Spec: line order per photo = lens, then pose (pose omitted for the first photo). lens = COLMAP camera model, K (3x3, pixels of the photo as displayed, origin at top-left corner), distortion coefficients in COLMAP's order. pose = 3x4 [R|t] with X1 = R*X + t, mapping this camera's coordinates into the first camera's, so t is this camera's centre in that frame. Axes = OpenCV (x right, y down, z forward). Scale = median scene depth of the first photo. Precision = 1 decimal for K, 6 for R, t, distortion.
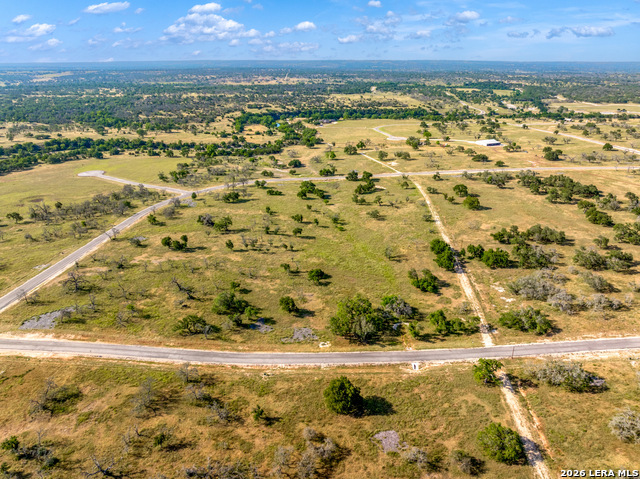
lens RADIAL K [[451.6, 0, 323.5], [0, 451.6, 235.1], [0, 0, 1]] dist [-0.037156, -0.001550]
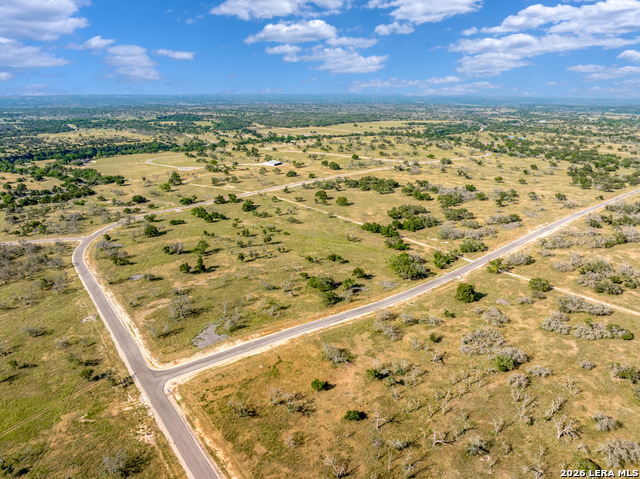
lens RADIAL K [[460.8, 0, 311.6], [0, 460.8, 263.9], [0, 0, 1]] dist [-0.034206, -0.002560]
pose [[0.775869, -0.217706, 0.592141, -0.956389], [0.227569, 0.971962, 0.059172, 0.011555], [-0.588421, 0.088843, 0.803659, -0.034943]]
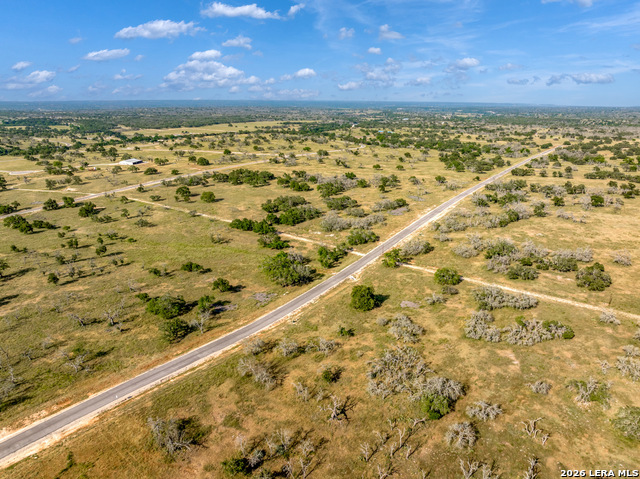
lens RADIAL K [[451.6, 0, 323.5], [0, 451.6, 235.1], [0, 0, 1]] dist [-0.037156, -0.001550]
pose [[0.569683, -0.232683, 0.788238, -0.676719], [0.295753, 0.952874, 0.067533, 0.044442], [-0.766806, 0.194652, 0.611653, 0.182992]]
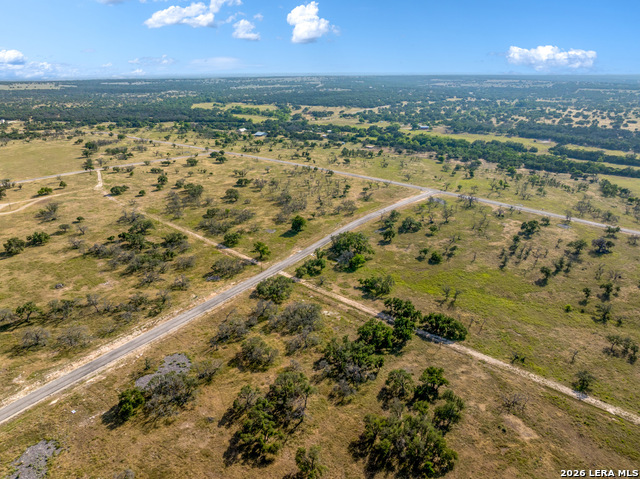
lens RADIAL K [[451.6, 0, 323.5], [0, 451.6, 235.1], [0, 0, 1]] dist [-0.037156, -0.001550]
pose [[-0.576753, 0.283926, -0.765991, 1.131891], [-0.294968, 0.802022, 0.519378, -0.526190], [0.761807, 0.525496, -0.378820, 1.328274]]
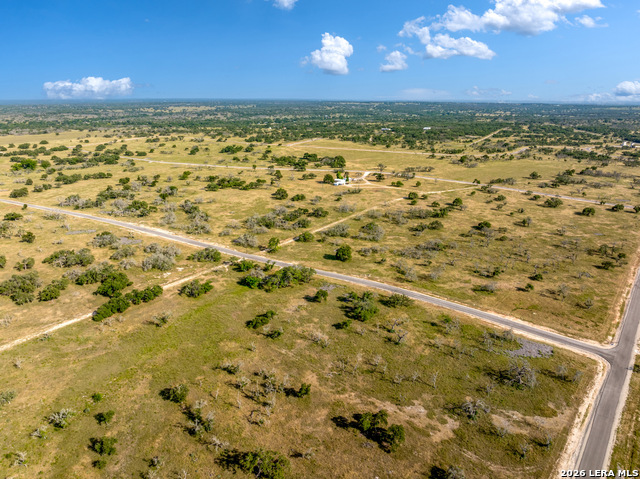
lens RADIAL K [[451.6, 0, 323.5], [0, 451.6, 235.1], [0, 0, 1]] dist [-0.037156, -0.001550]
pose [[-0.833860, -0.163846, 0.527098, -0.662699], [0.201475, 0.798697, 0.567002, -0.631468], [-0.513892, 0.578997, -0.632991, 1.589192]]
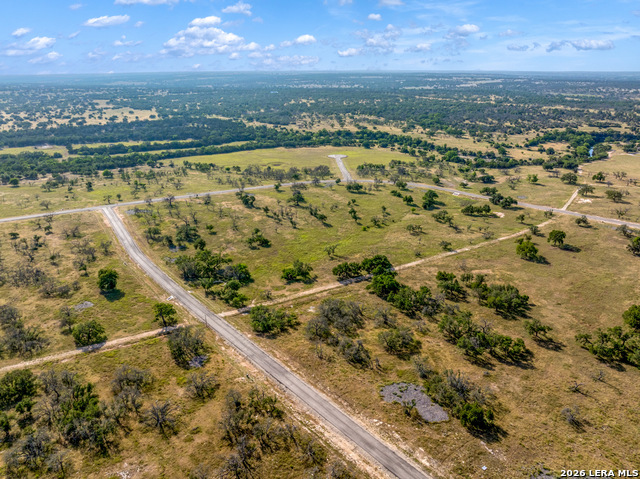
lens RADIAL K [[451.6, 0, 323.5], [0, 451.6, 235.1], [0, 0, 1]] dist [-0.037156, -0.001550]
pose [[0.611806, 0.273881, -0.742080, 1.127654], [-0.287255, 0.951026, 0.114170, -0.135840], [0.737006, 0.143316, 0.660516, 0.335337]]
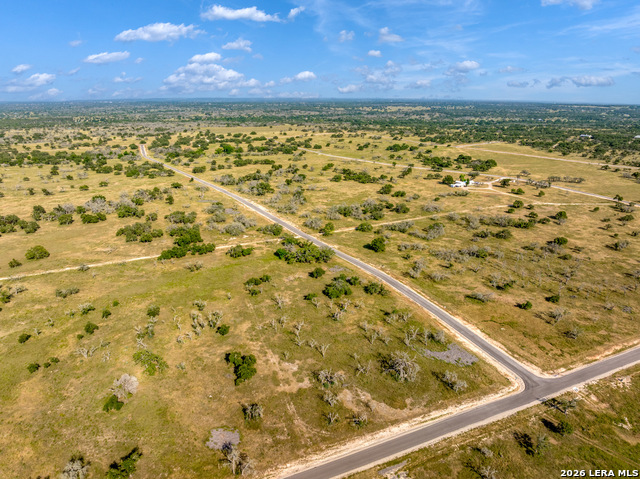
lens RADIAL K [[451.6, 0, 323.5], [0, 451.6, 235.1], [0, 0, 1]] dist [-0.037156, -0.001550]
pose [[-0.482114, -0.259113, 0.836915, -1.144210], [0.319952, 0.837211, 0.443517, -0.517800], [-0.815596, 0.481599, -0.320728, 1.303708]]
